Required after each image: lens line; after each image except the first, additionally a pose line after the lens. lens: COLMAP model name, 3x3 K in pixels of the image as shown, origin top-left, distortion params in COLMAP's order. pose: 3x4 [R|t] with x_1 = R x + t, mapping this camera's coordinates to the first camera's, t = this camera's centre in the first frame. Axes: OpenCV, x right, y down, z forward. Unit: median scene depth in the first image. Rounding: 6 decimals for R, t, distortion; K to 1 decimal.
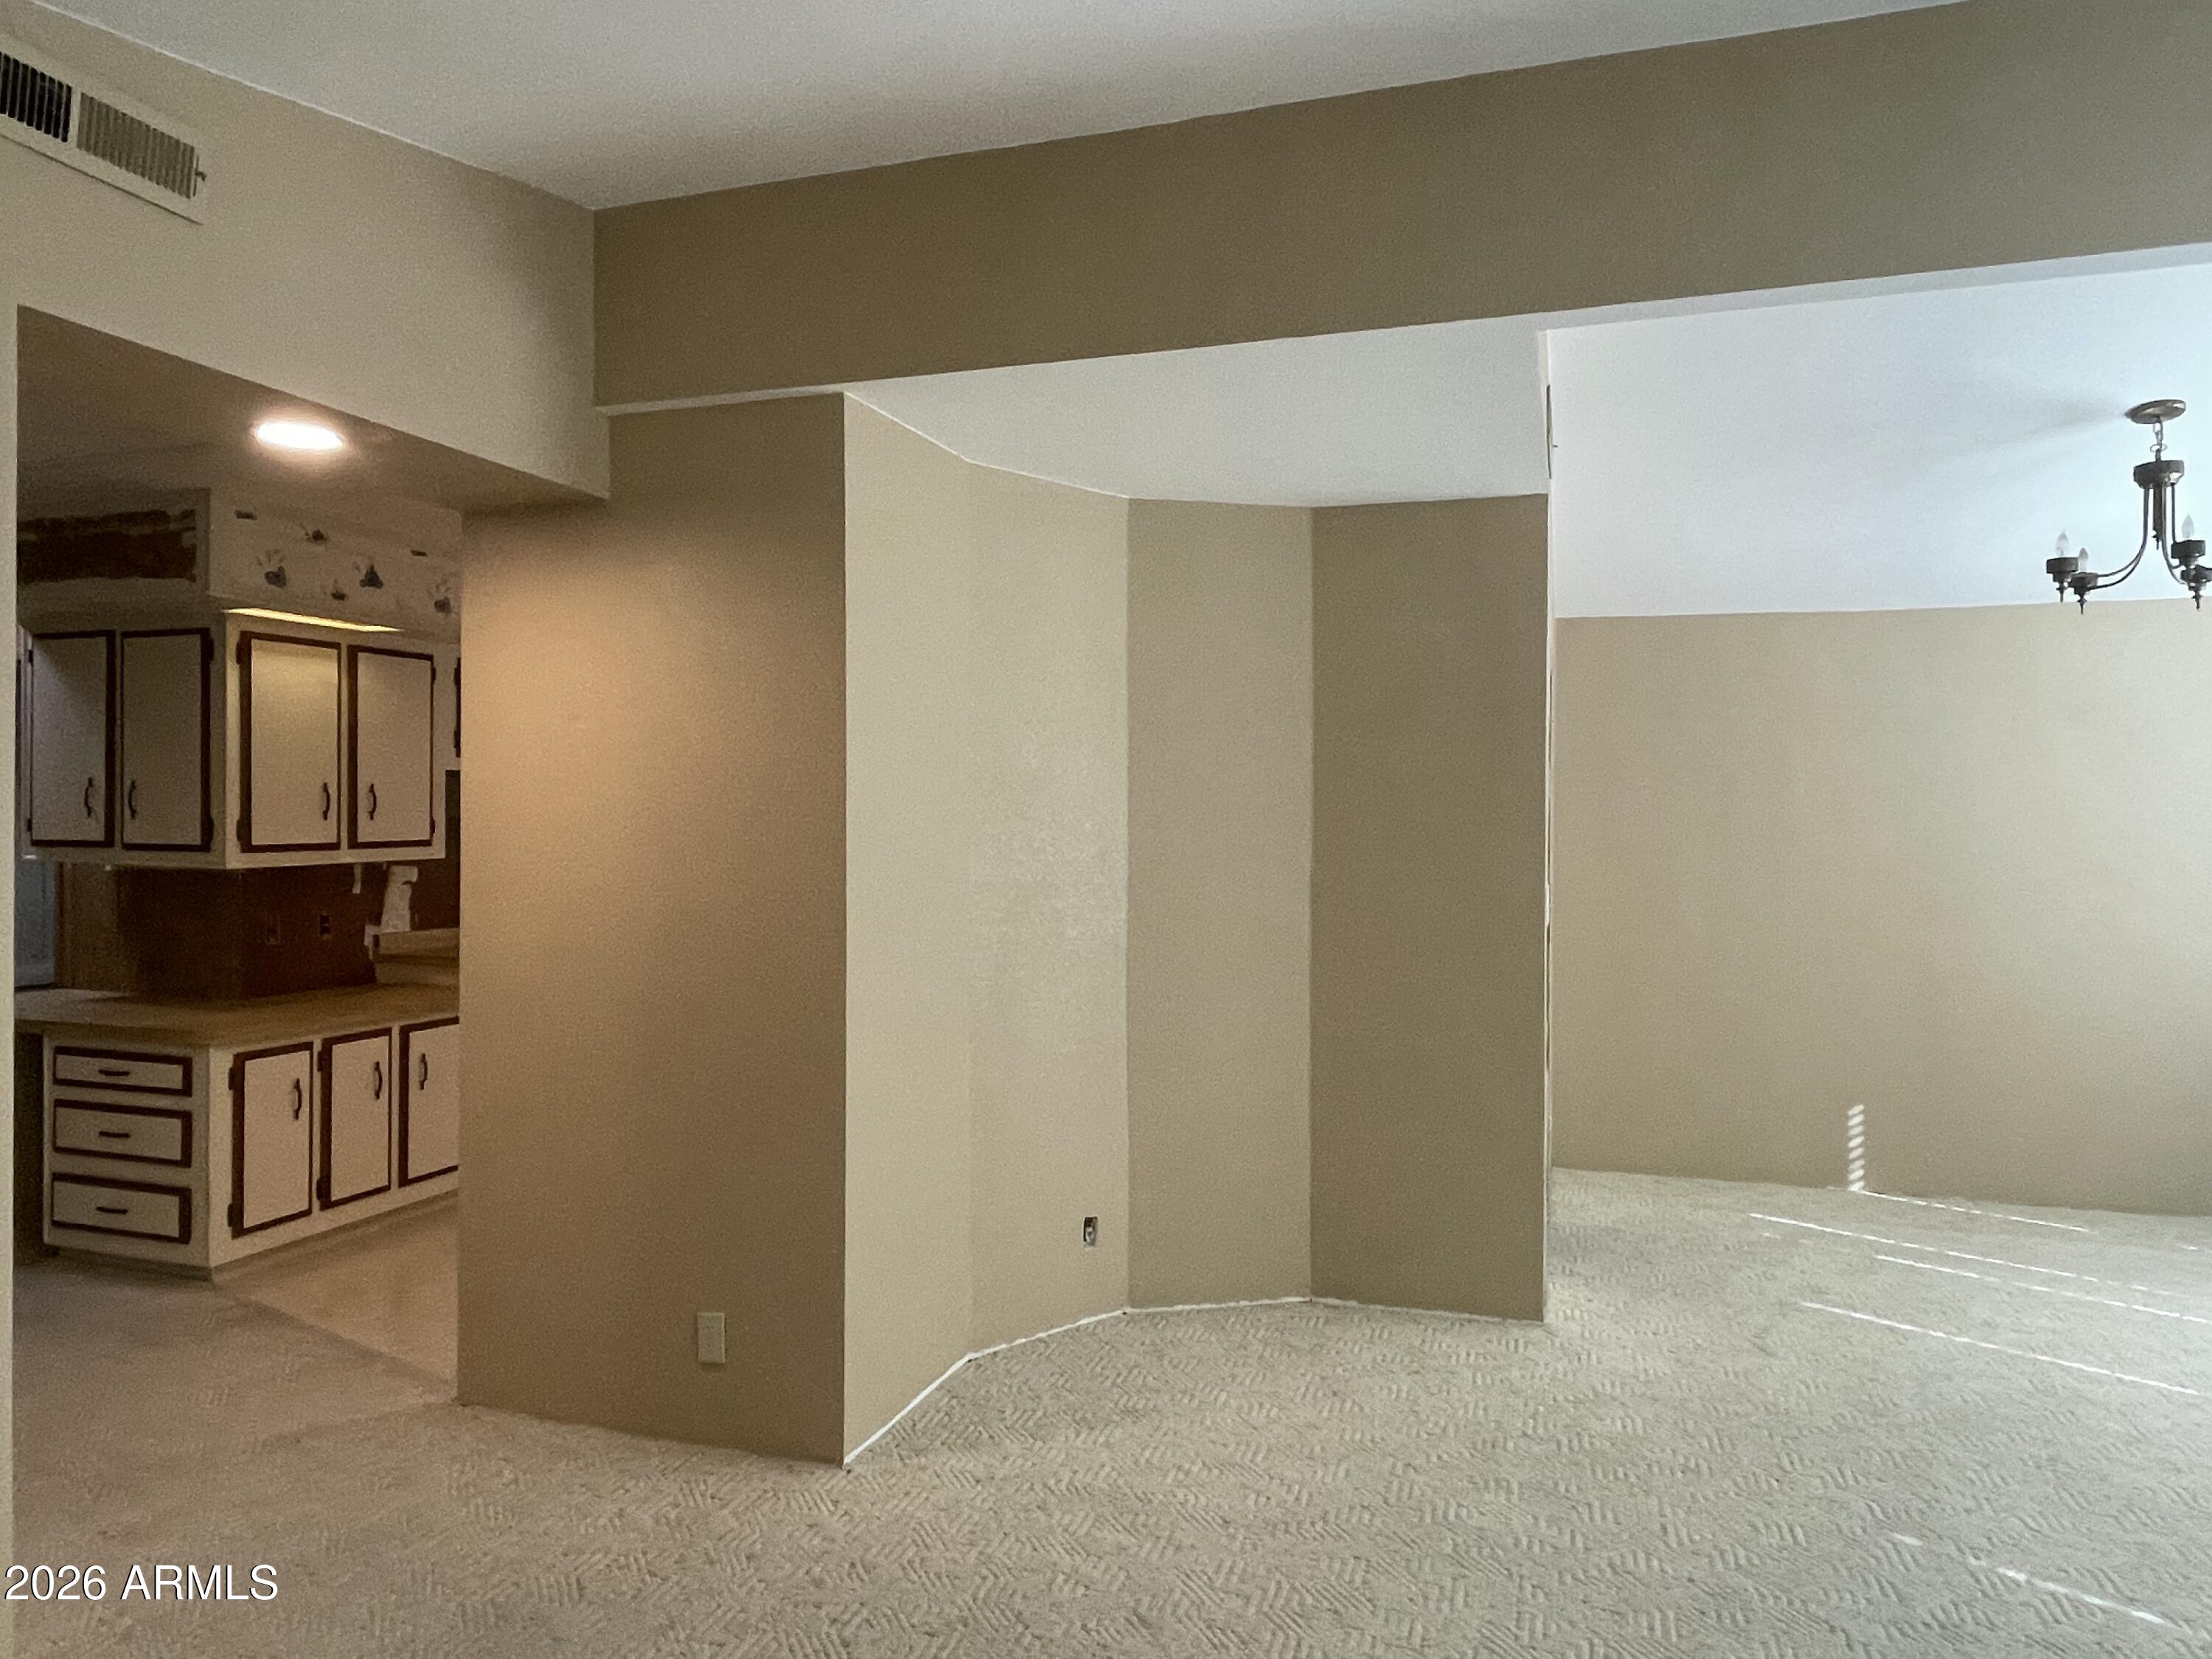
lens RADIAL K [[1468.0, 0, 1102.2], [0, 1468.0, 826.4], [0, 0, 1]] dist [-0.006681, -0.001750]
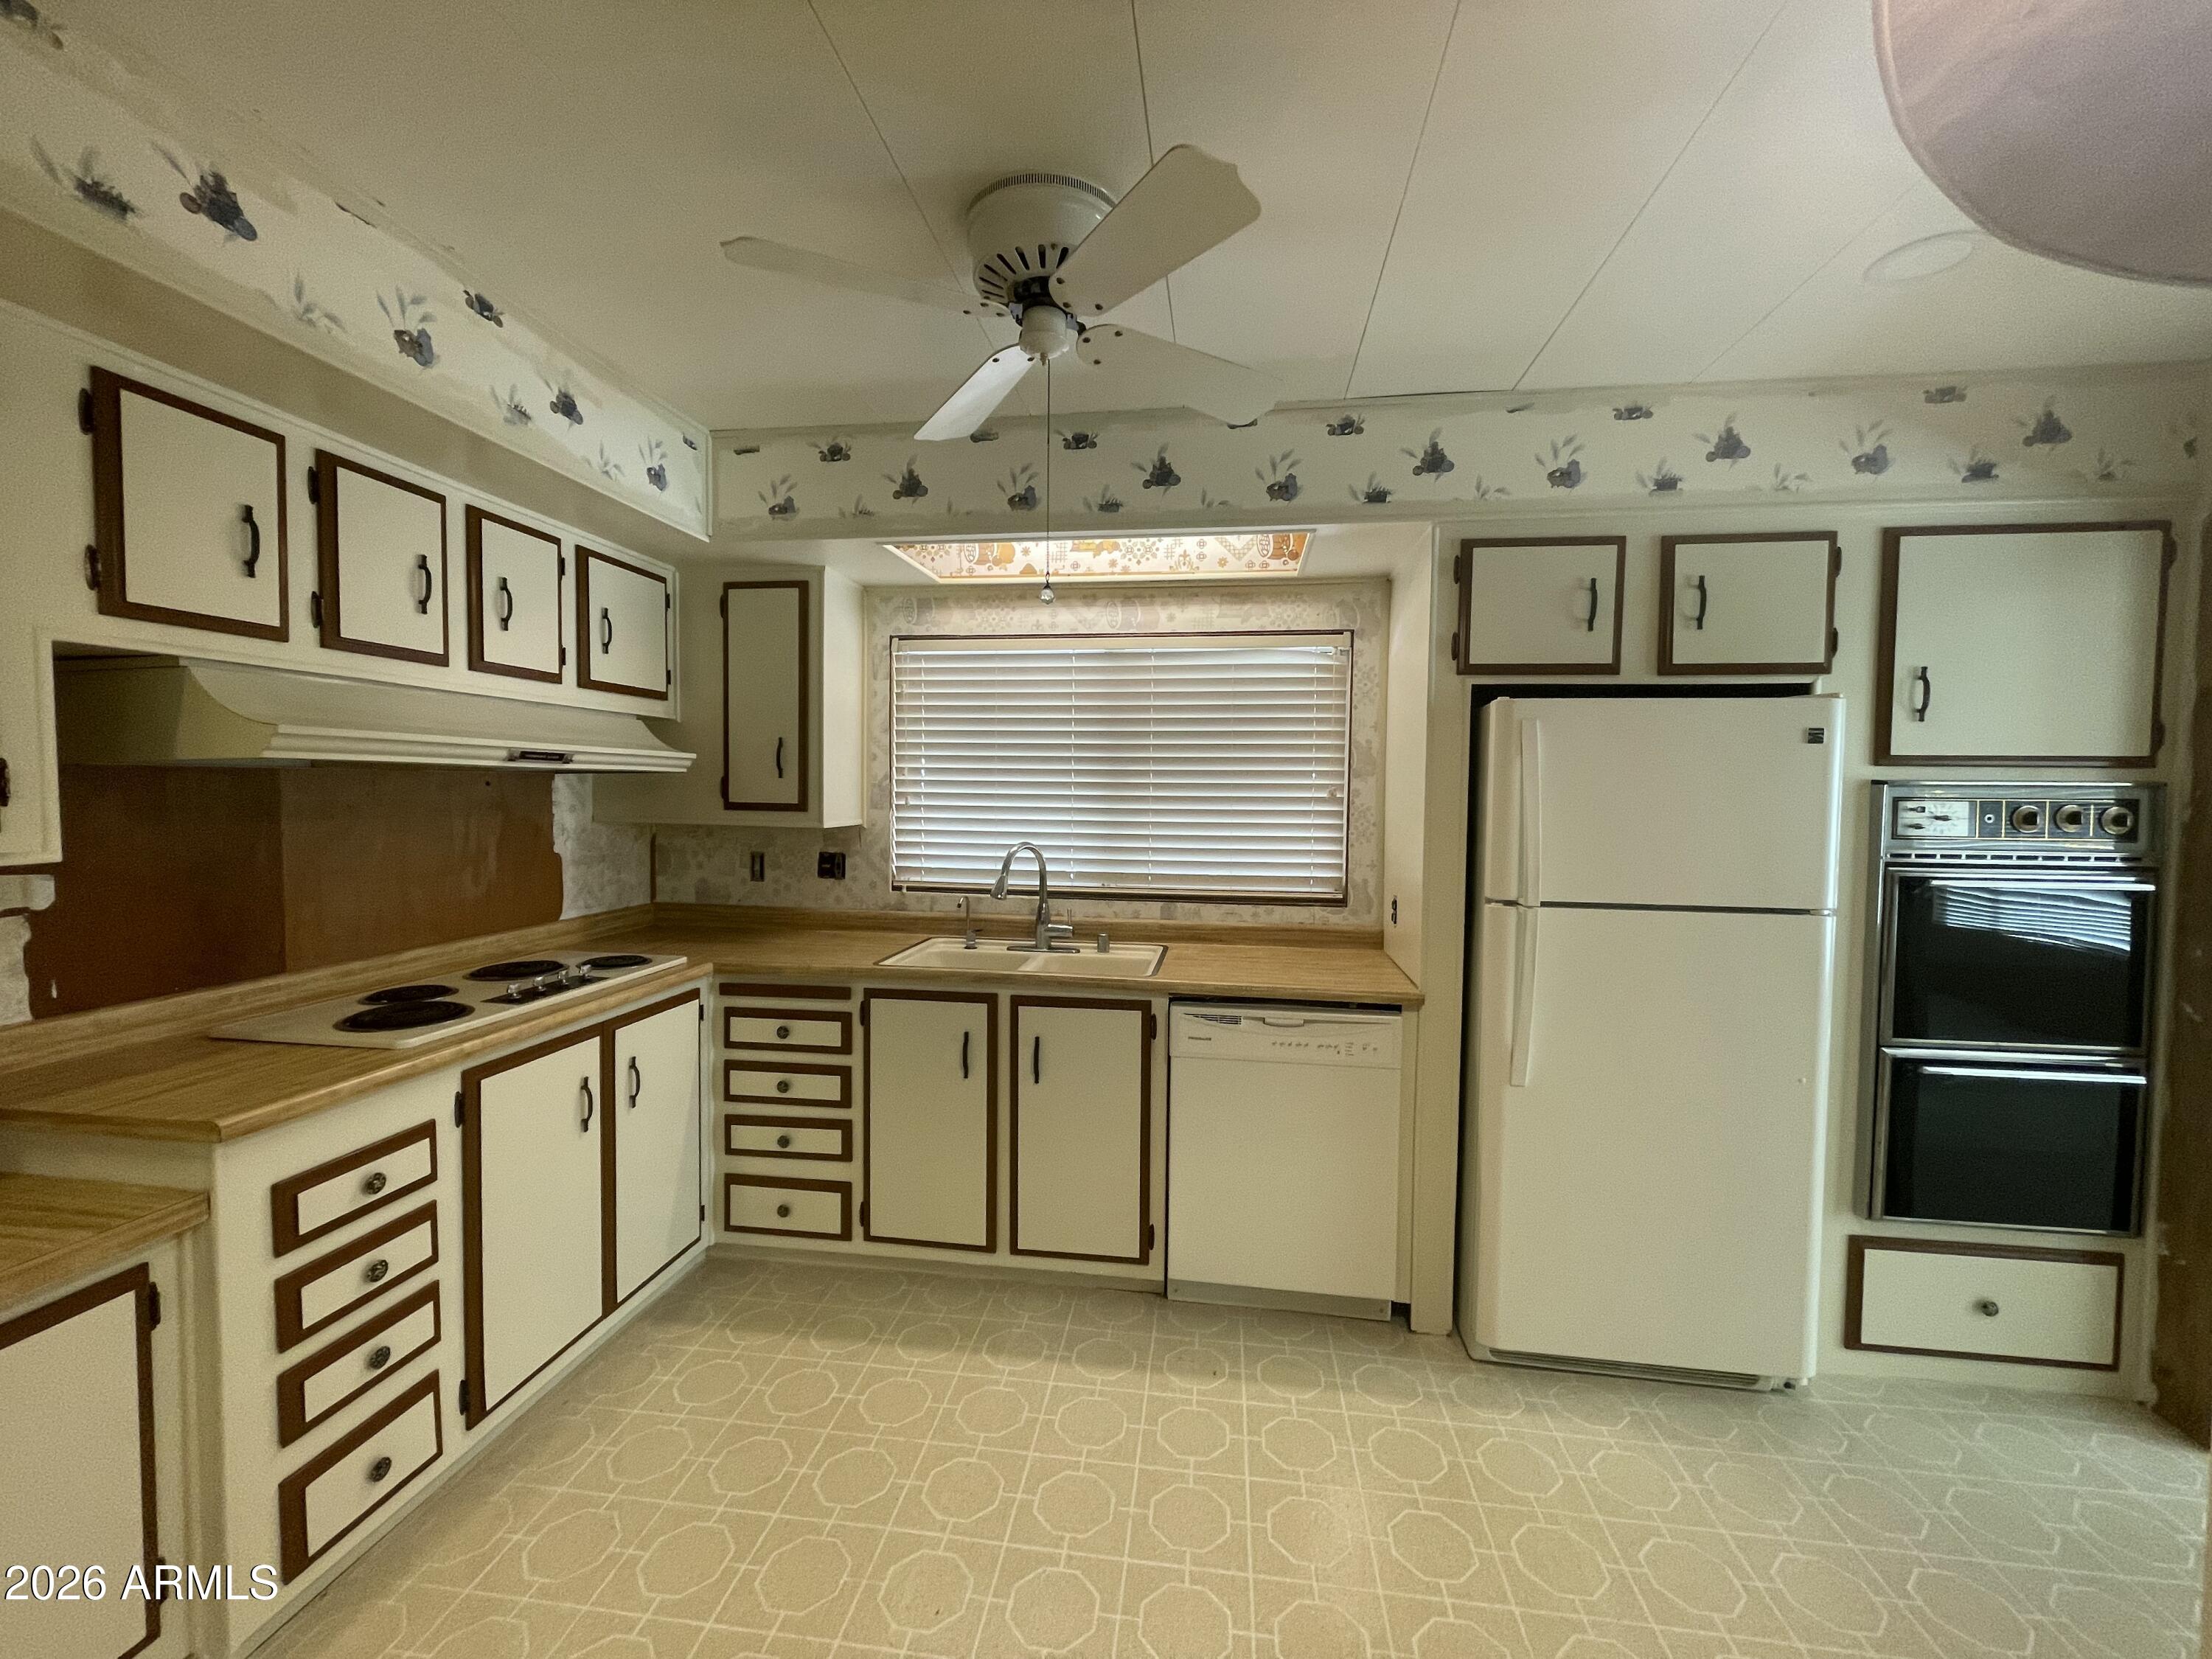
lens RADIAL K [[916.7, 0, 1088.6], [0, 916.7, 834.7], [0, 0, 1]] dist [-0.001971, -0.000332]
pose [[0.982947, -0.017459, 0.183057, -0.111791], [0.009278, 0.998924, 0.045448, 0.003073], [-0.183653, -0.042975, 0.982051, 0.361433]]
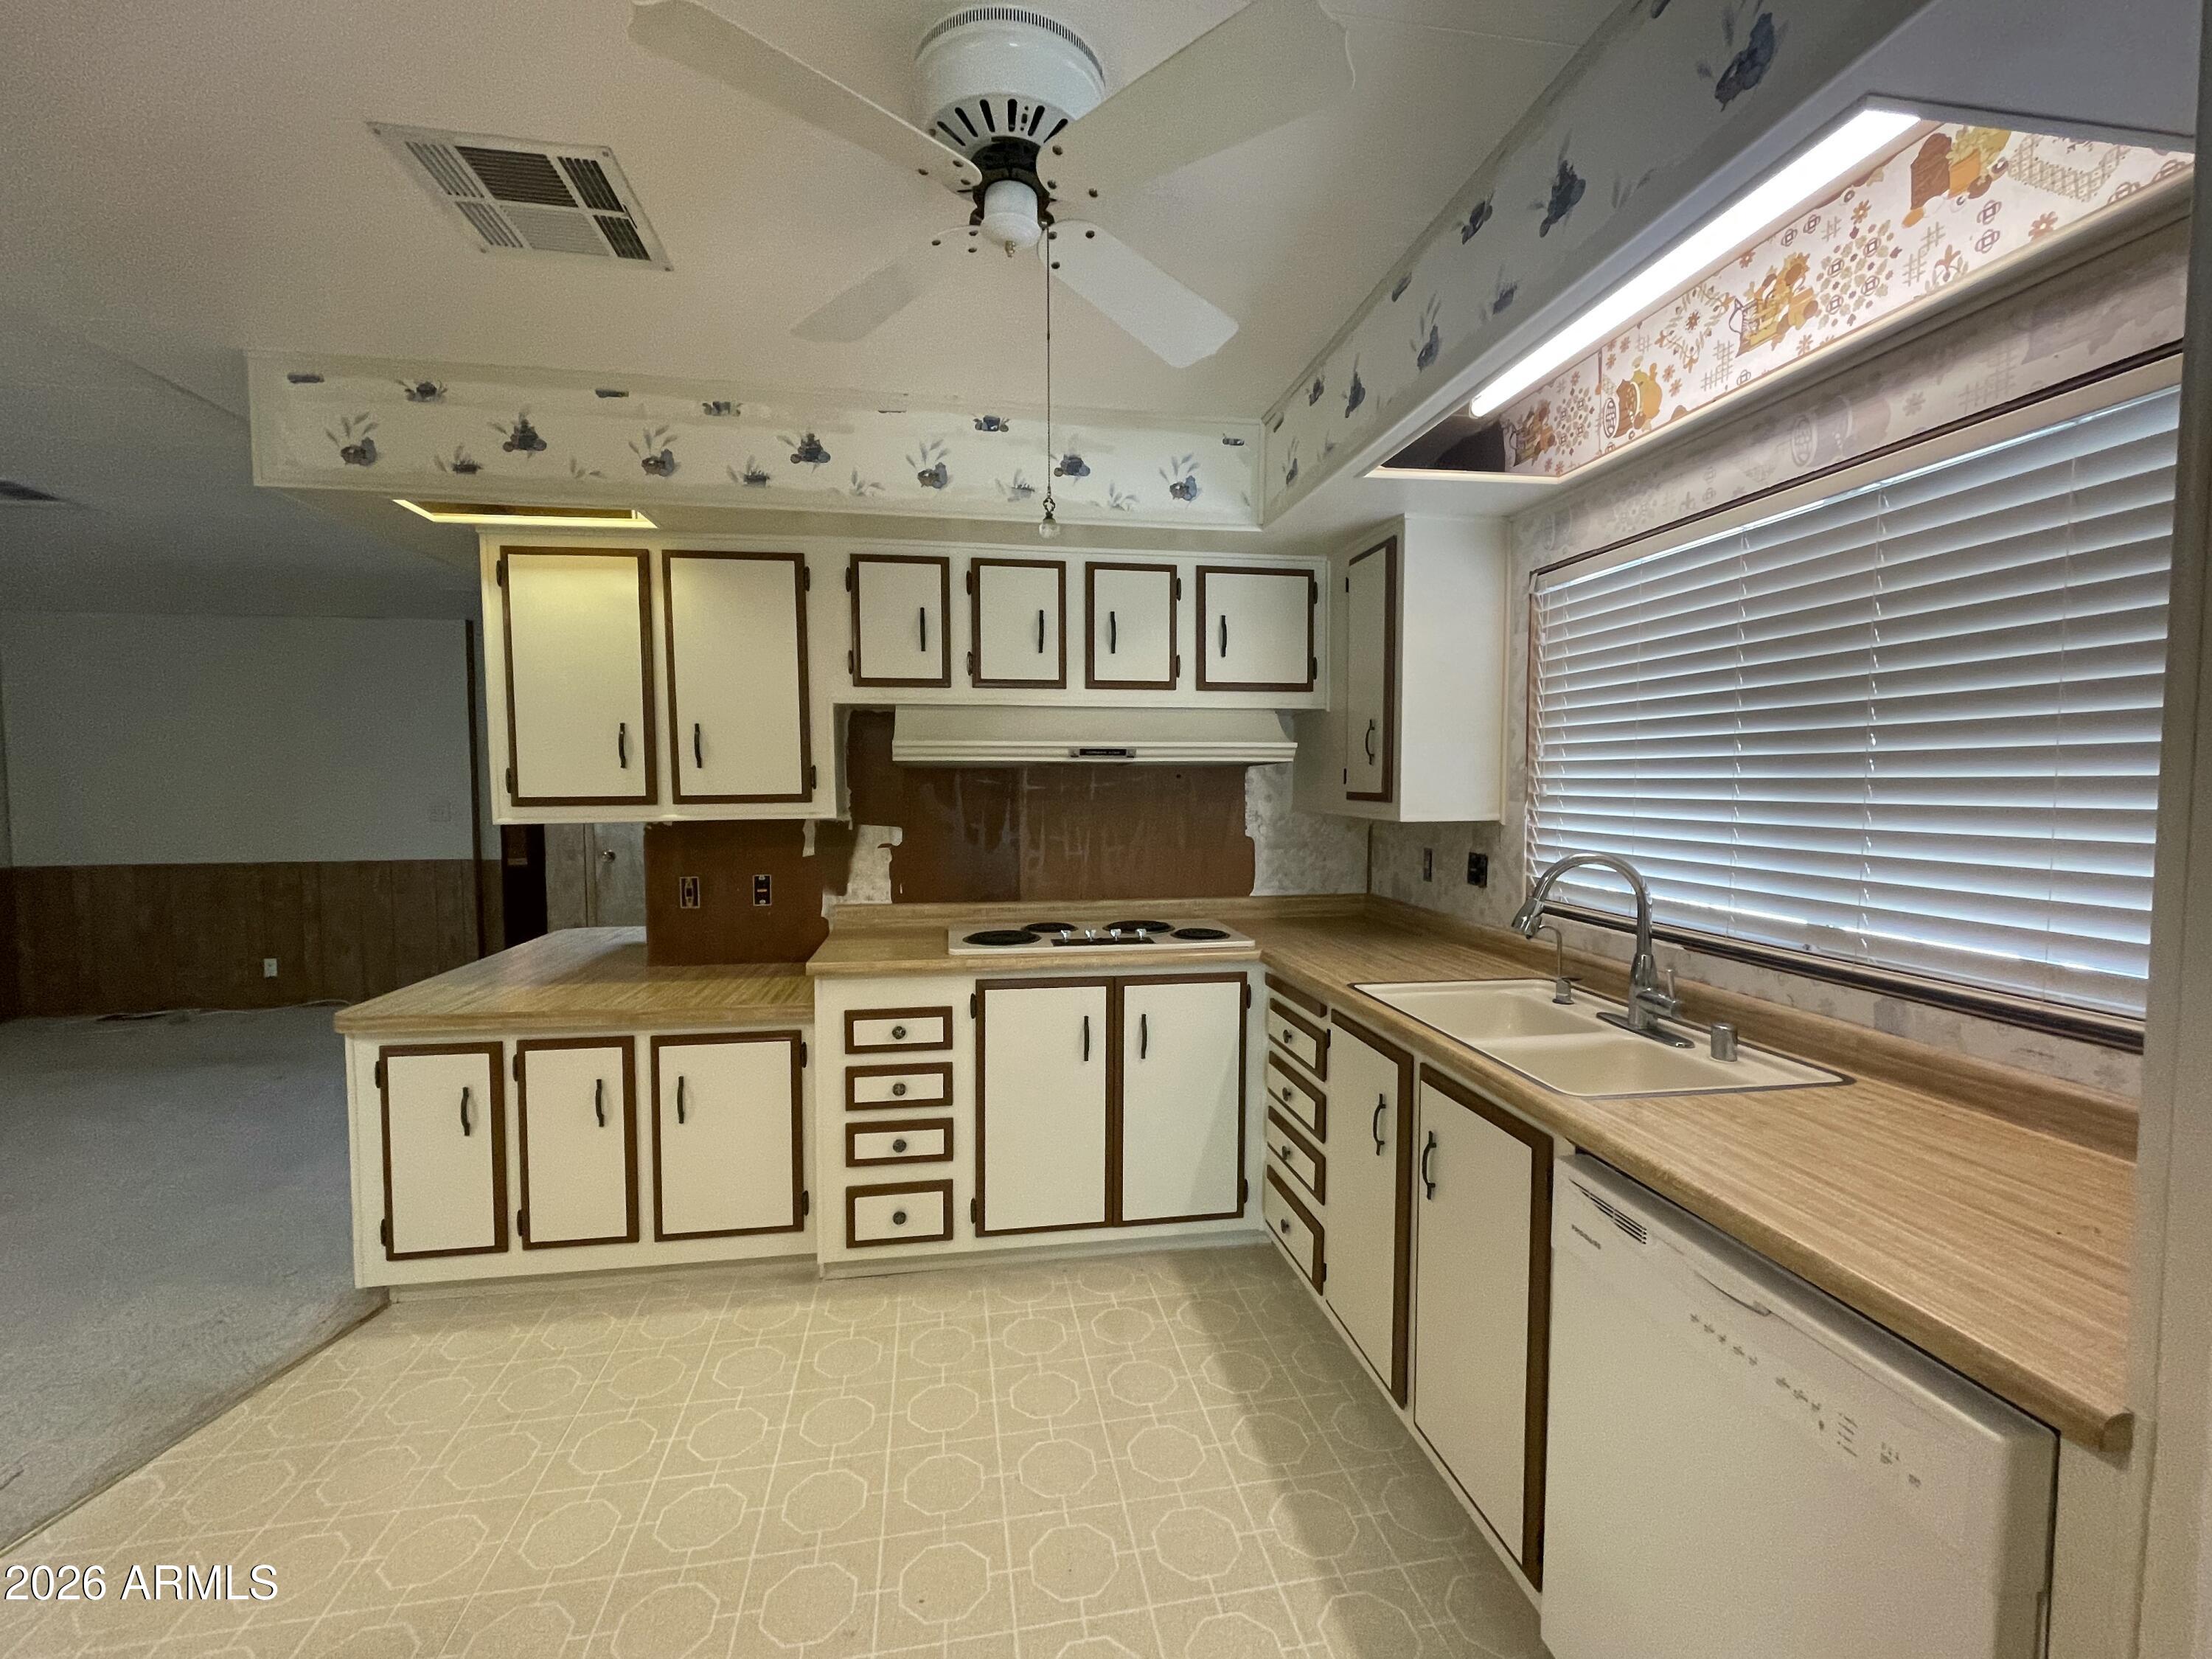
lens RADIAL K [[916.7, 0, 1090.5], [0, 916.7, 832.5], [0, 0, 1]] dist [-0.001971, -0.000332]
pose [[0.465630, 0.029186, -0.884498, 0.023285], [0.003378, 0.999390, 0.034756, 0.006959], [0.884973, -0.019171, 0.465247, 0.460662]]
